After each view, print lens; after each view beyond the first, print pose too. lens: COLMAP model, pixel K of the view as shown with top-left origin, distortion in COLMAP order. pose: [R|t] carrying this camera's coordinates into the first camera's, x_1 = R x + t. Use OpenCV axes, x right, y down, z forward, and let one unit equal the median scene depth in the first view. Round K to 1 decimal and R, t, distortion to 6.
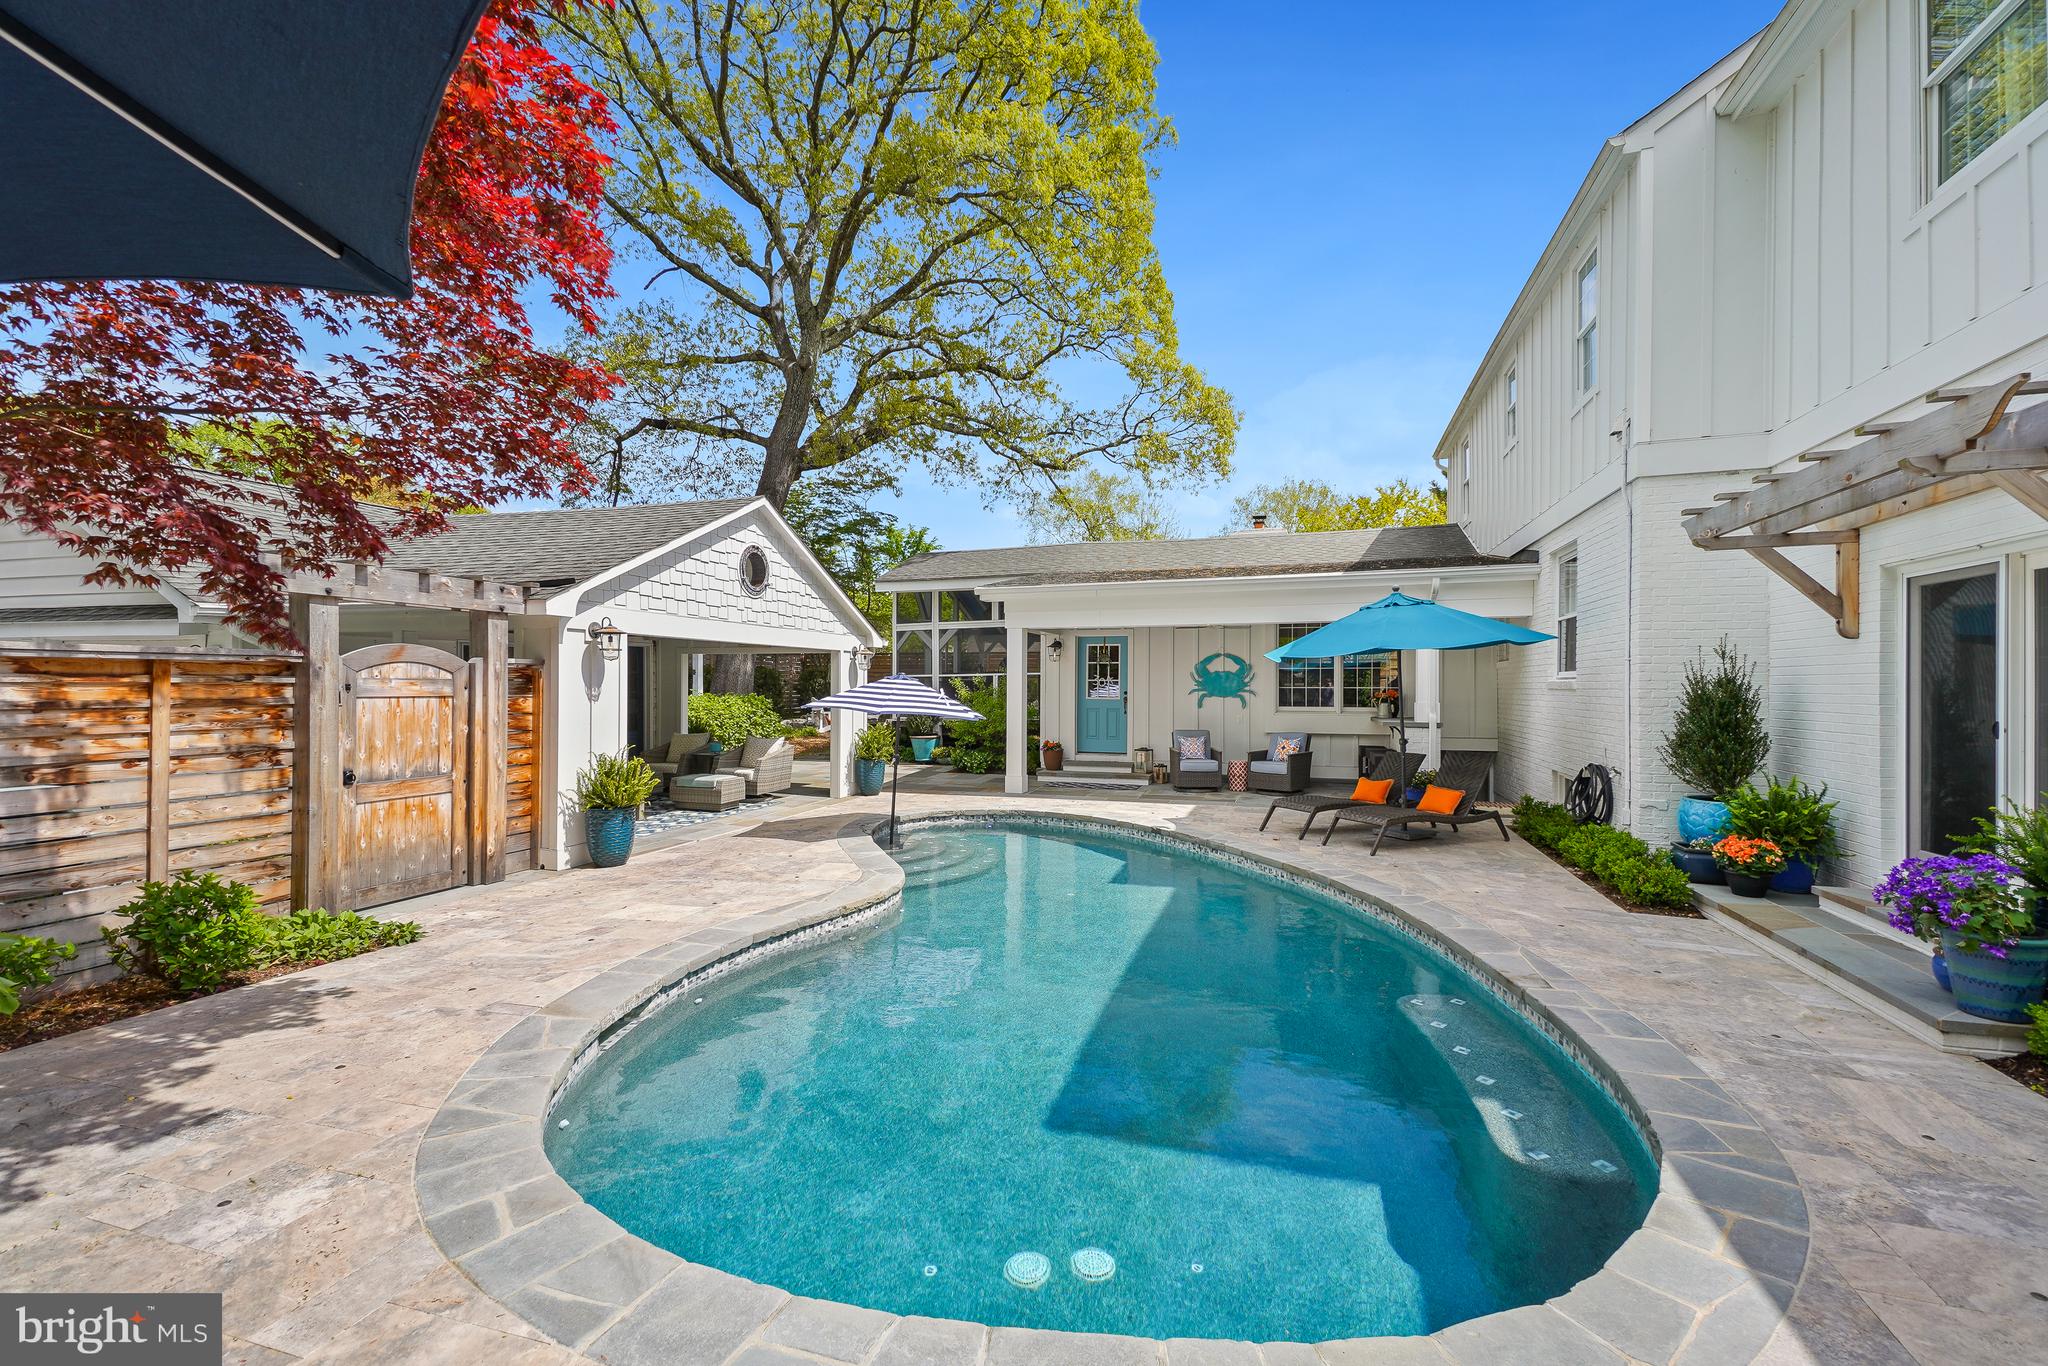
lens RADIAL K [[880.9, 0, 1019.0], [0, 880.9, 685.4], [0, 0, 1]] dist [0.000919, 0.001020]
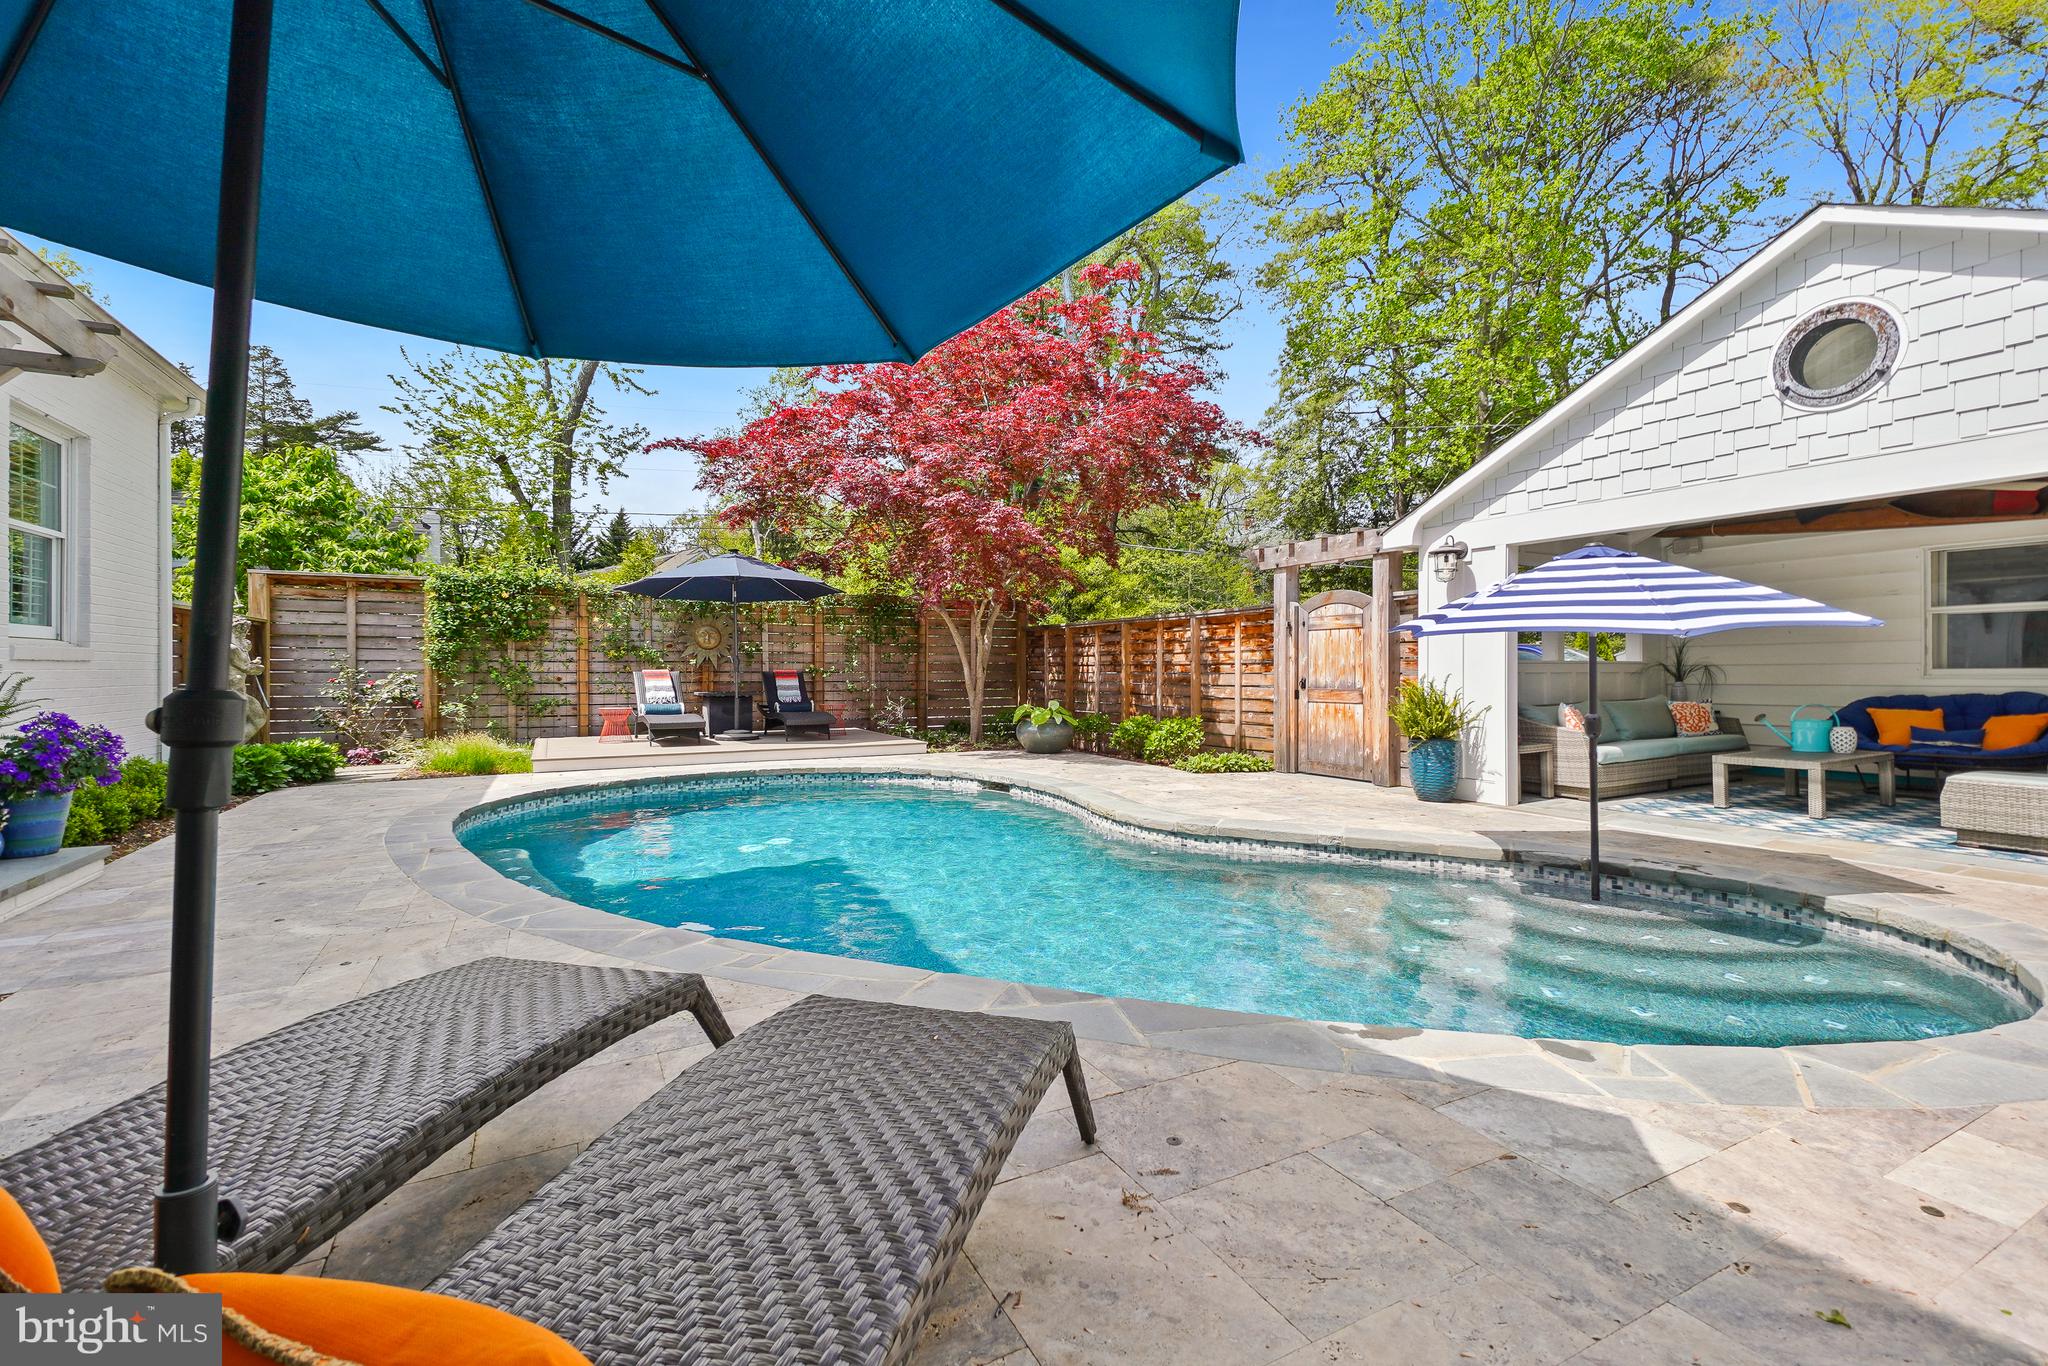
lens RADIAL K [[880.9, 0, 1022.5], [0, 880.9, 671.5], [0, 0, 1]] dist [0.000919, 0.001020]
pose [[-0.714540, -0.001025, -0.699594, 0.586934], [0.000036, 0.999999, -0.001501, 0.078511], [0.699595, -0.001098, -0.714539, 1.587196]]
